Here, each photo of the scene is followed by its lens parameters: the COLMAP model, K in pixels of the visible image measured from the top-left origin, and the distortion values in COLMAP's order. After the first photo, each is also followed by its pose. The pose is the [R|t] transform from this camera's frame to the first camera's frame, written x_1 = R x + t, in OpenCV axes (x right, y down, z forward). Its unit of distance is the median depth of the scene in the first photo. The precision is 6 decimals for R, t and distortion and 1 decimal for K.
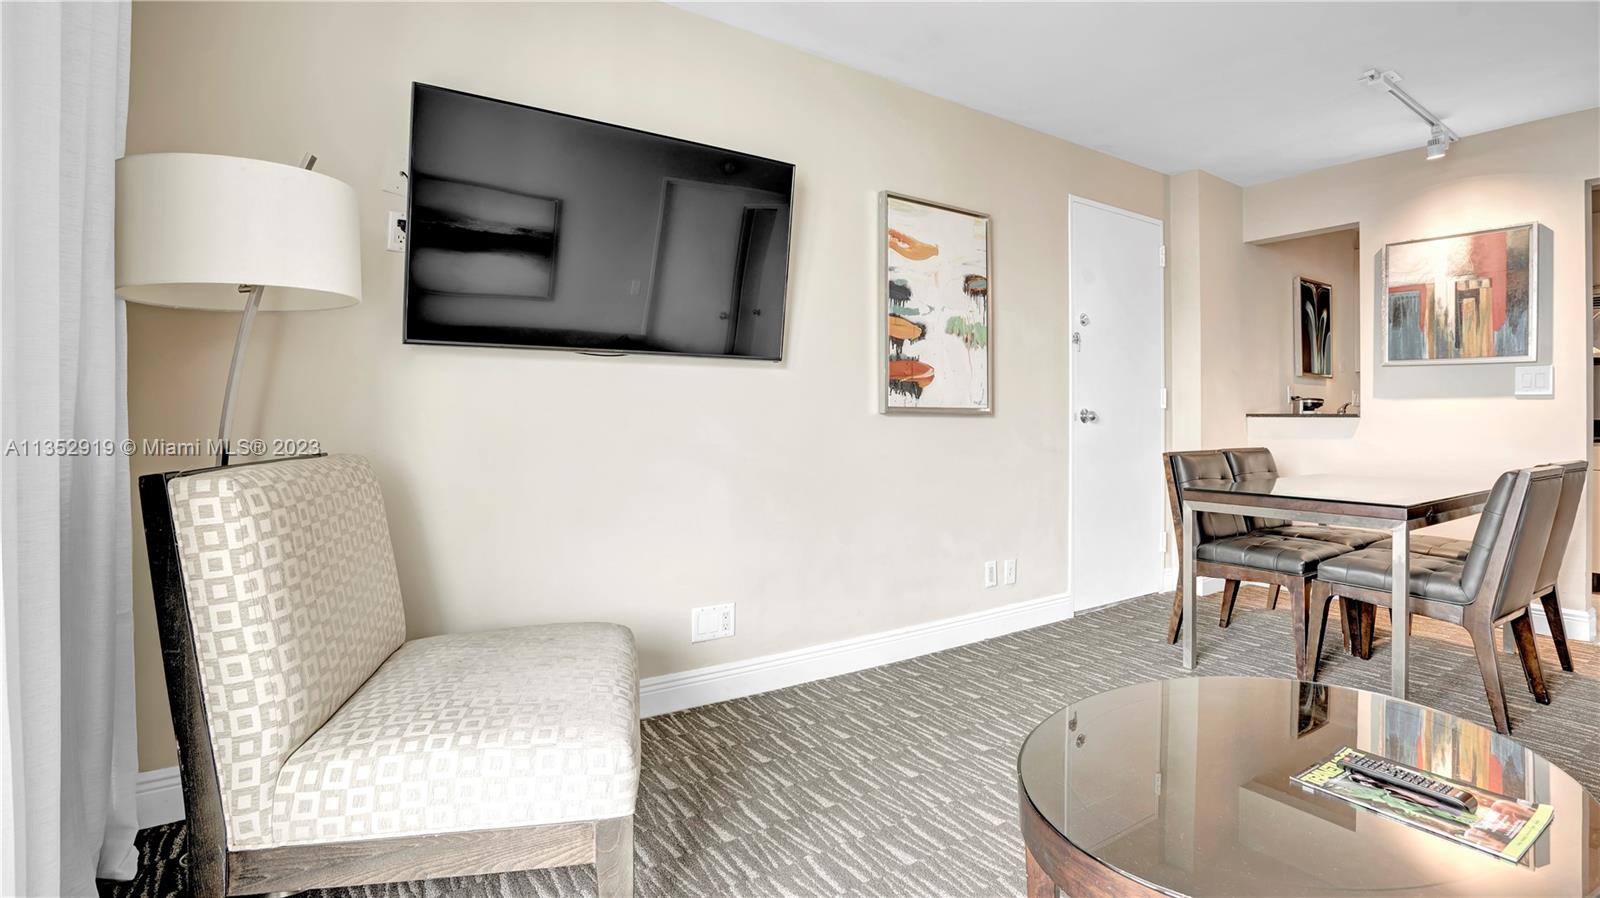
lens RADIAL K [[775.5, 0, 817.1], [0, 775.5, 403.6], [0, 0, 1]] dist [-0.048291, 0.017261]
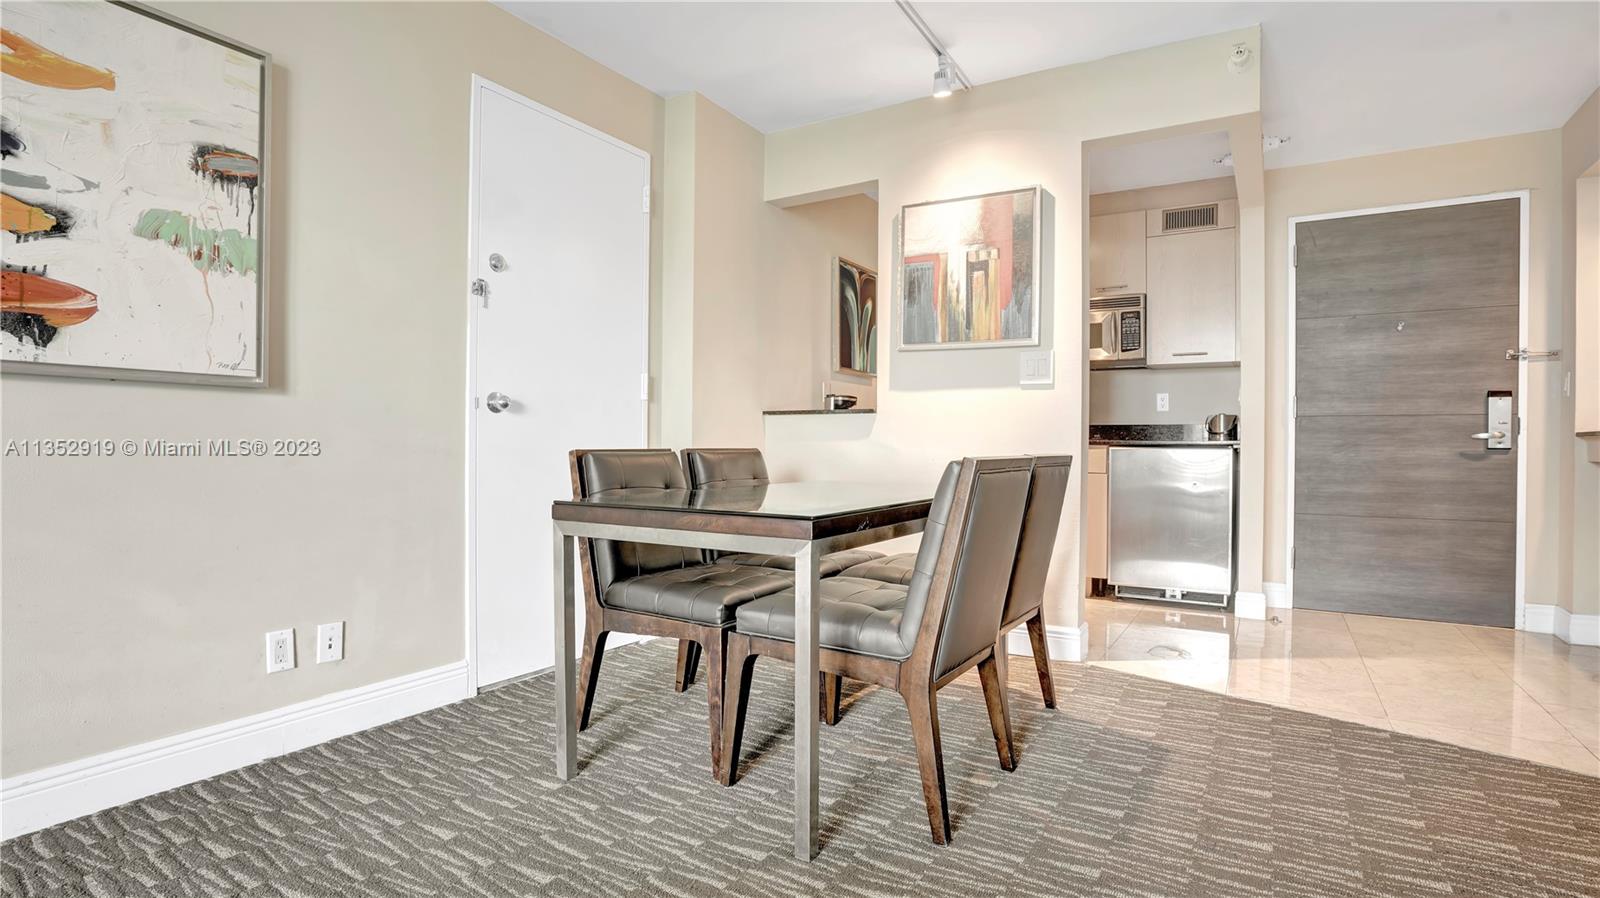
lens RADIAL K [[775.5, 0, 805.2], [0, 775.5, 446.1], [0, 0, 1]] dist [-0.048291, 0.017261]
pose [[0.922049, -0.004208, 0.387051, 0.359191], [-0.004561, 0.999753, 0.021734, 0.041951], [-0.387047, -0.021805, 0.921802, 0.278648]]
